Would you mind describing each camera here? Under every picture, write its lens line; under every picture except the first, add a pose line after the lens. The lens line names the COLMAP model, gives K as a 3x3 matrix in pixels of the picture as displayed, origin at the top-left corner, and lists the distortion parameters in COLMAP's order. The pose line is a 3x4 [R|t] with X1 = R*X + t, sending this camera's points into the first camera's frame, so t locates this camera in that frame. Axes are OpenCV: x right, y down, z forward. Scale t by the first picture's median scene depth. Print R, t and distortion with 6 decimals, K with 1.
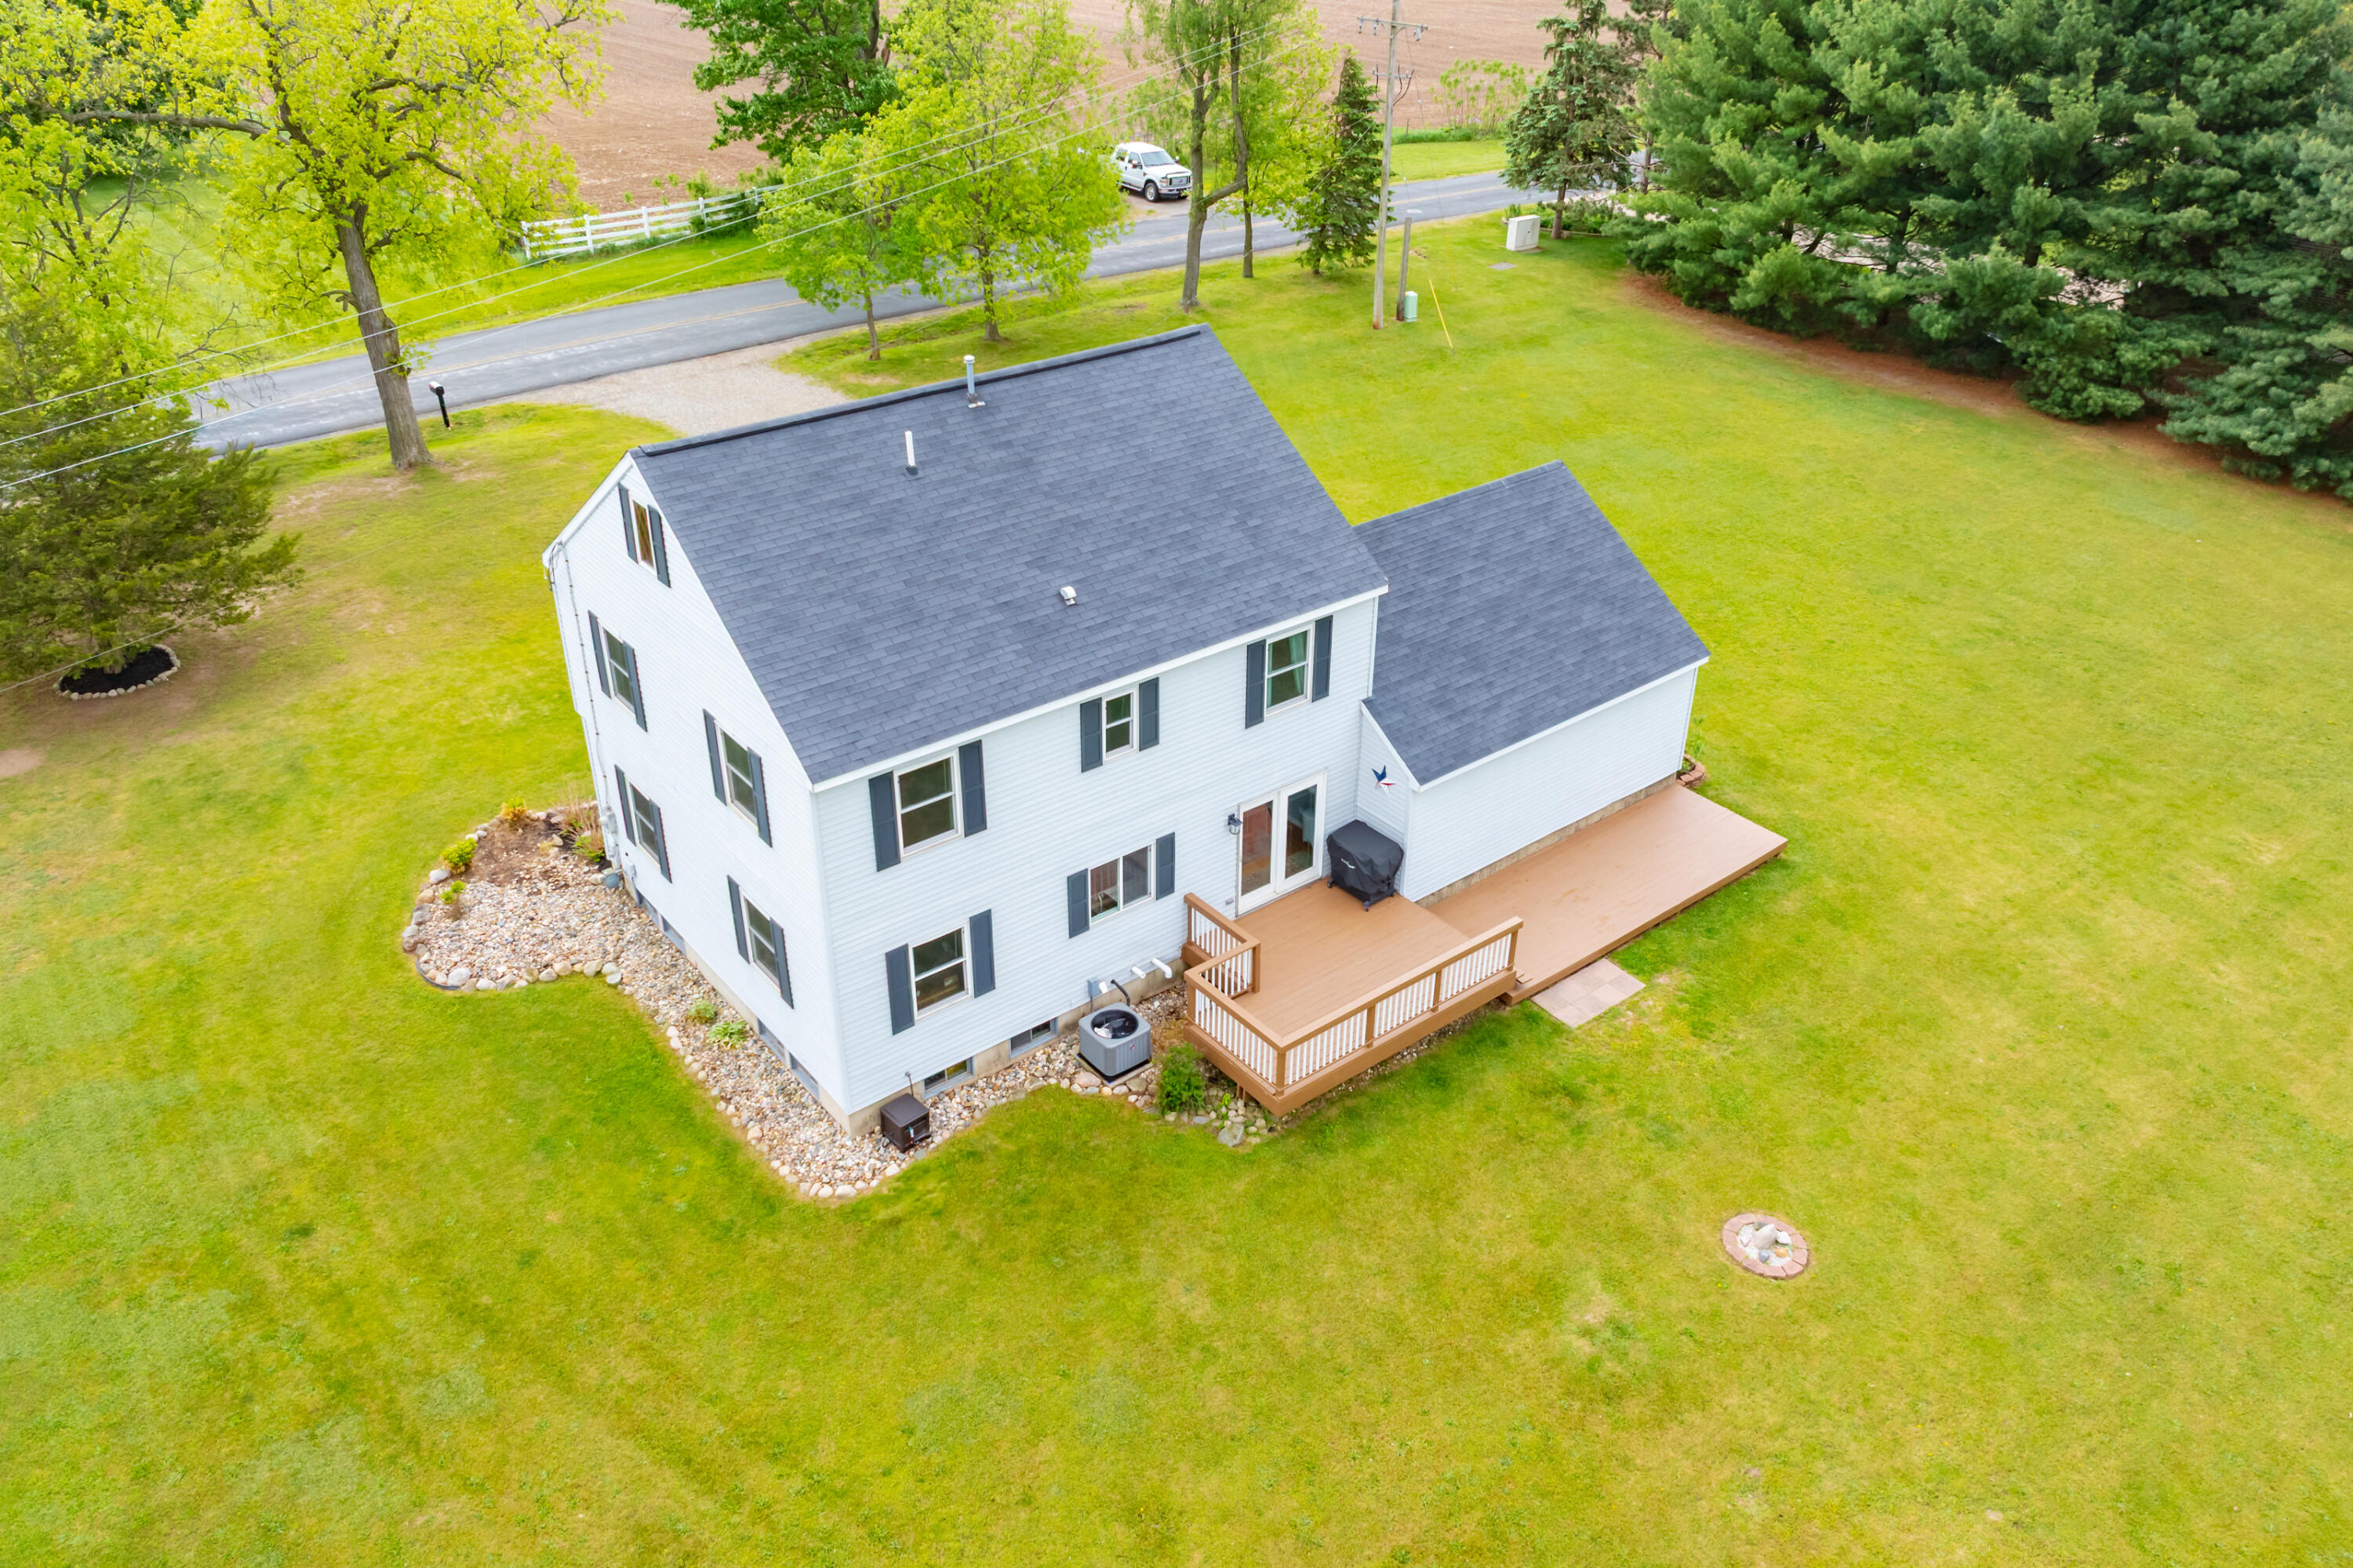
lens RADIAL K [[1745.4, 0, 1175.0], [0, 1745.4, 746.4], [0, 0, 1]] dist [-0.026149, -0.002128]
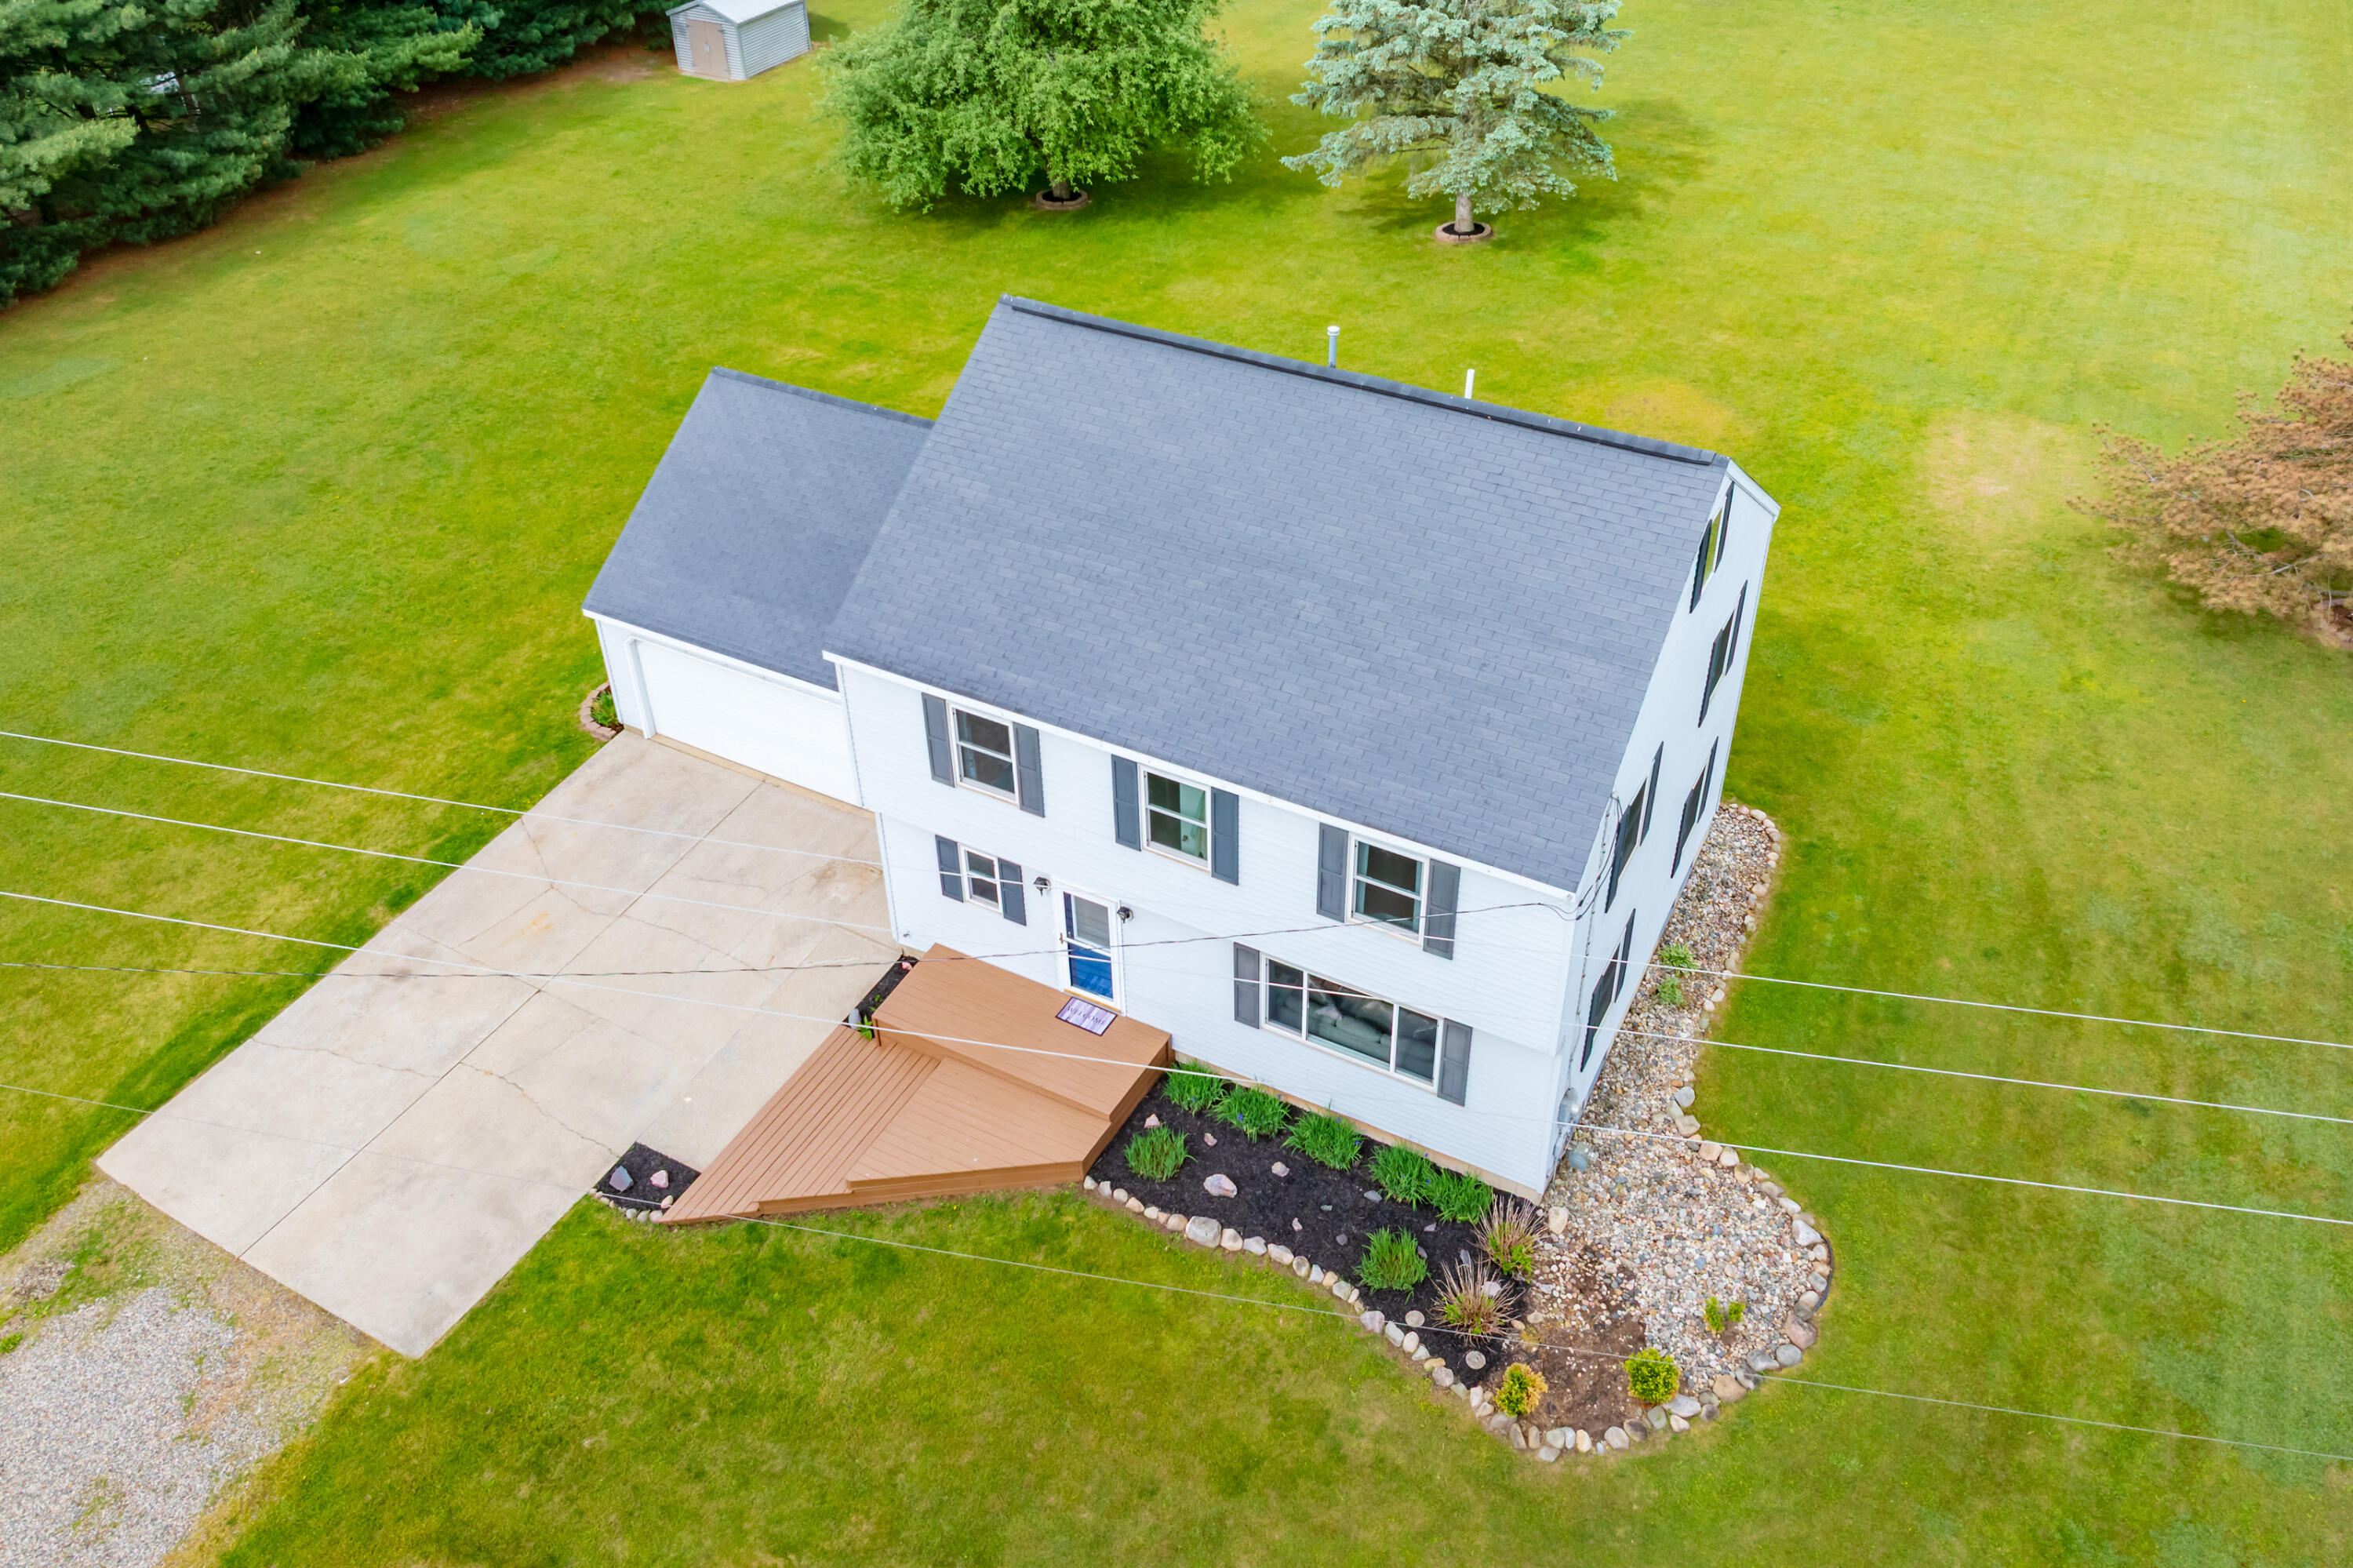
lens RADIAL K [[1801.6, 0, 1224.8], [0, 1801.6, 643.1], [0, 0, 1]] dist [-0.028523, 0.000678]
pose [[-0.407904, -0.519650, 0.750719, -0.785697], [0.442913, 0.606384, 0.660399, -0.689006], [-0.798400, 0.601882, -0.017187, 1.078282]]
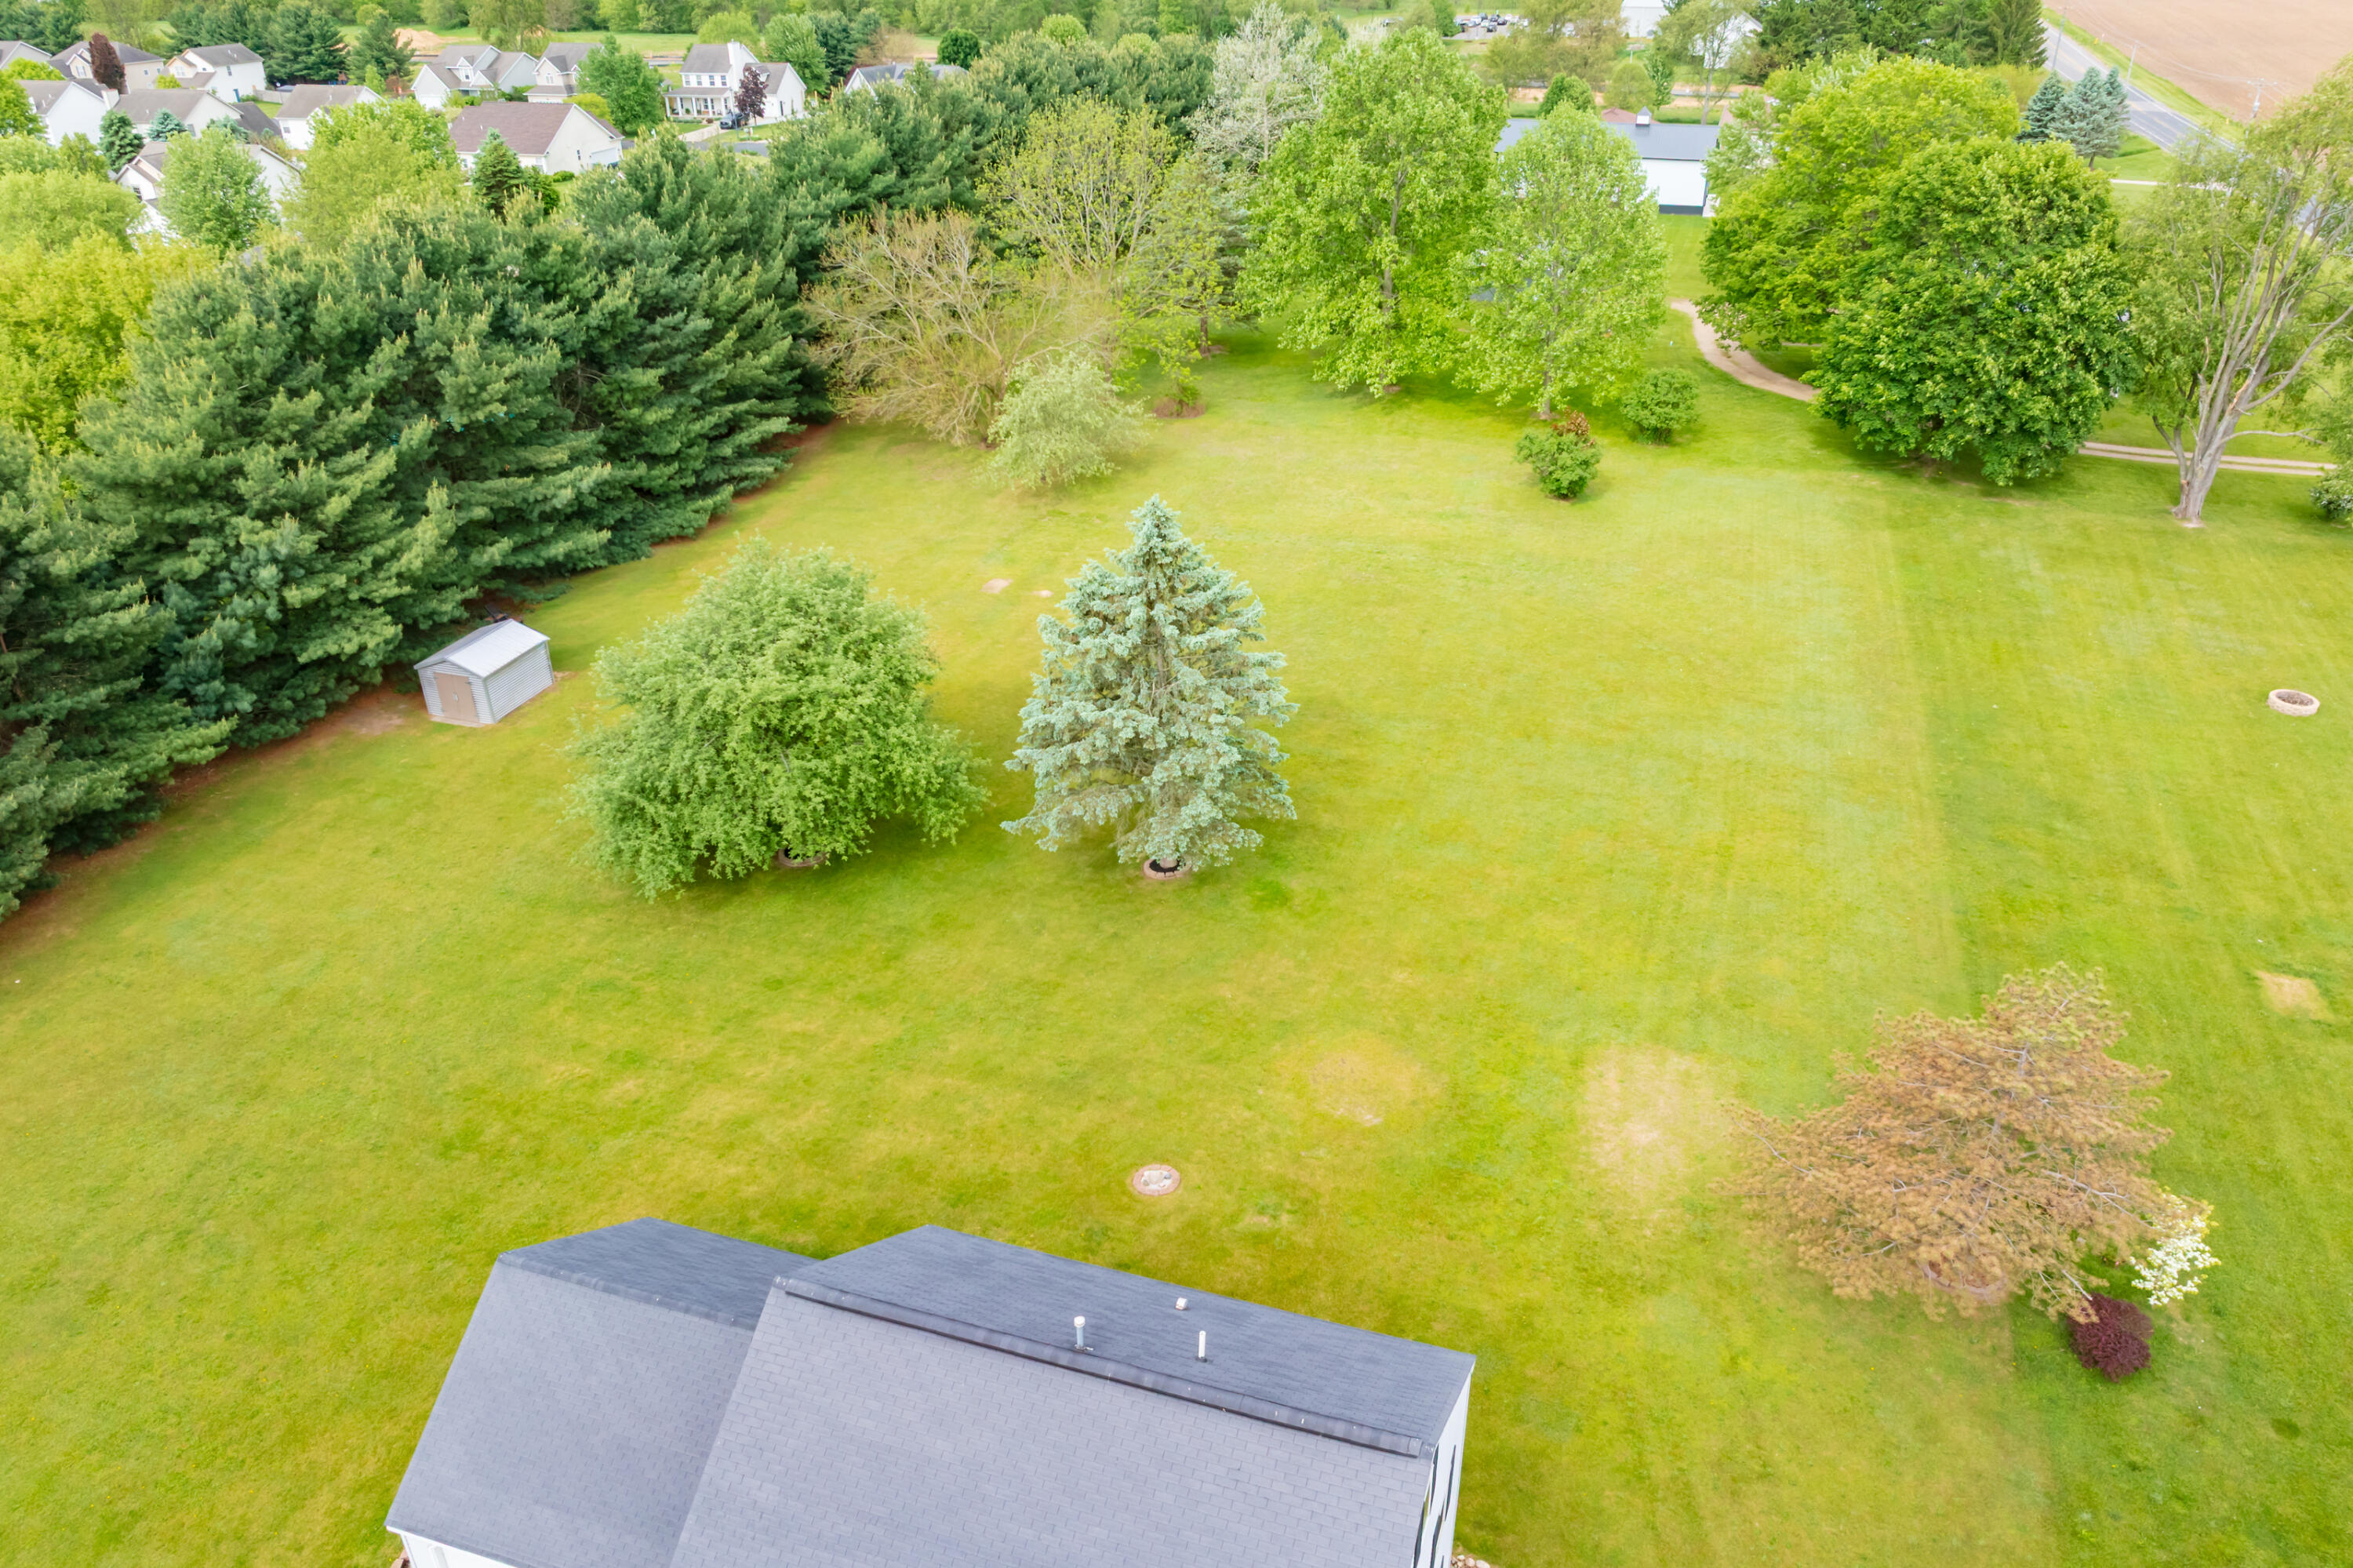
lens RADIAL K [[1653.6, 0, 1178.9], [0, 1653.6, 791.3], [0, 0, 1]] dist [-0.043972, 0.032508]
pose [[-0.545643, -0.401786, 0.735420, -0.656347], [0.411588, 0.635945, 0.652816, -0.918950], [-0.729979, 0.658894, -0.181629, 0.873967]]
